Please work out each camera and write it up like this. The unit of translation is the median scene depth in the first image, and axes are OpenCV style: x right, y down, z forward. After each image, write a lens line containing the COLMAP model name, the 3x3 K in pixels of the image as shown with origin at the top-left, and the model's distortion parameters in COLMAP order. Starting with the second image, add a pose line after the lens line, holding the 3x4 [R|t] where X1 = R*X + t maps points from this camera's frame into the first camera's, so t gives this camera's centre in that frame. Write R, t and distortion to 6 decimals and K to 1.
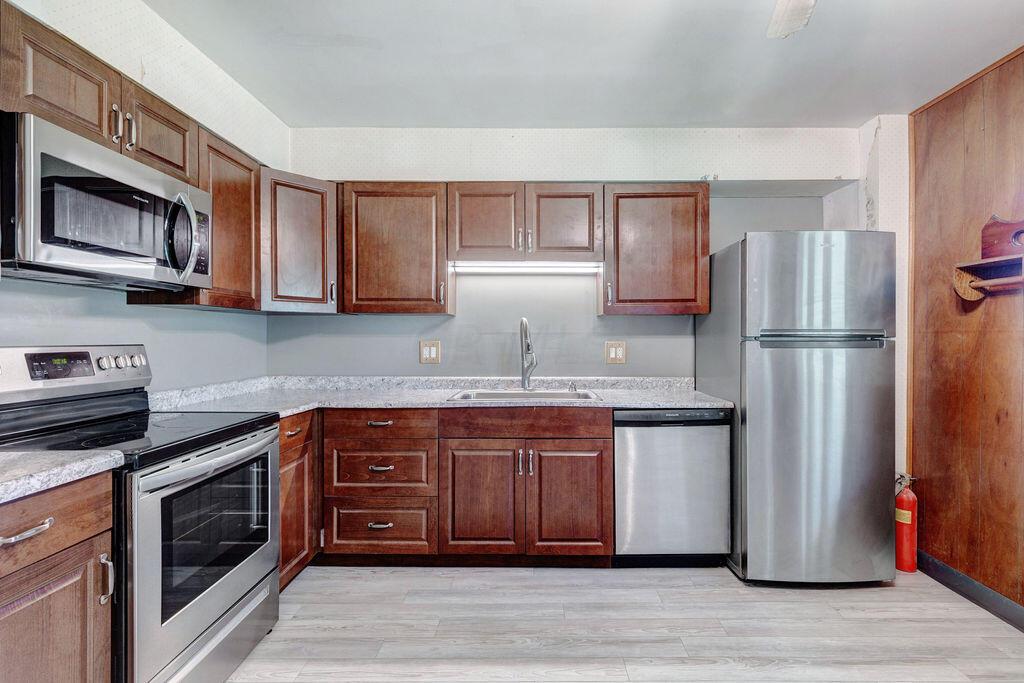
lens RADIAL K [[488.9, 0, 525.8], [0, 488.9, 345.6], [0, 0, 1]] dist [0.006151, 0.000258]
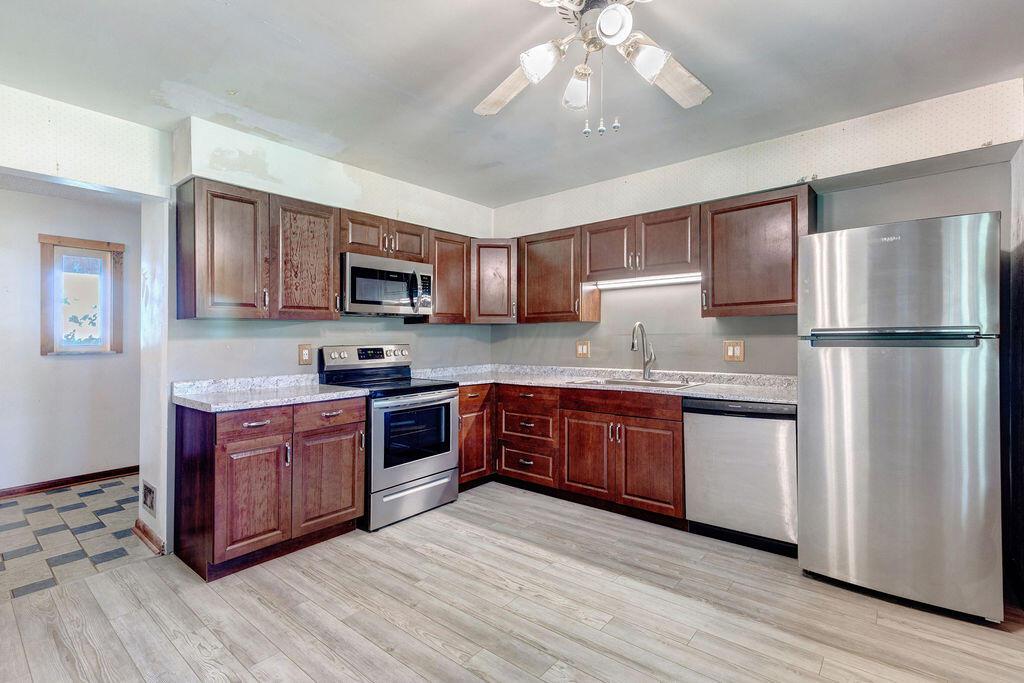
lens RADIAL K [[473.4, 0, 512.0], [0, 473.4, 341.5], [0, 0, 1]] dist [0.017614, 0.000043]
pose [[0.774509, -0.004361, -0.632548, 0.596652], [0.000852, 0.999983, -0.005851, -0.001127], [0.632563, 0.003993, 0.774499, -0.172926]]
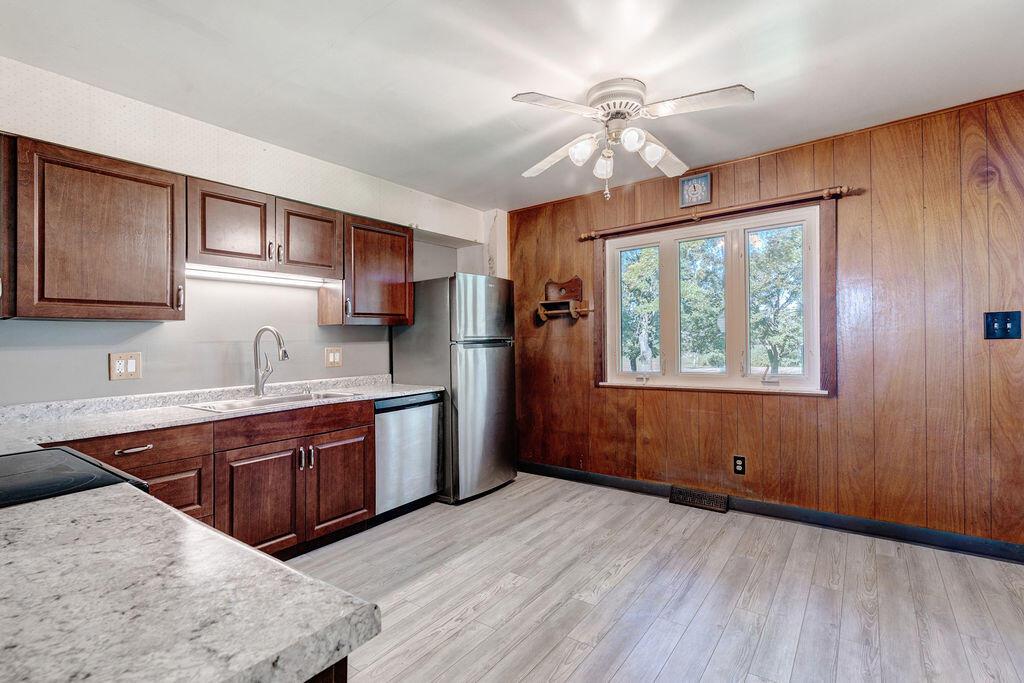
lens RADIAL K [[460.1, 0, 518.1], [0, 460.1, 364.2], [0, 0, 1]] dist [0.001177, 0.000004]
pose [[0.602735, -0.053206, 0.796166, -0.532134], [0.033332, 0.998582, 0.041498, 0.000041], [-0.797245, 0.001525, 0.603654, -0.010215]]
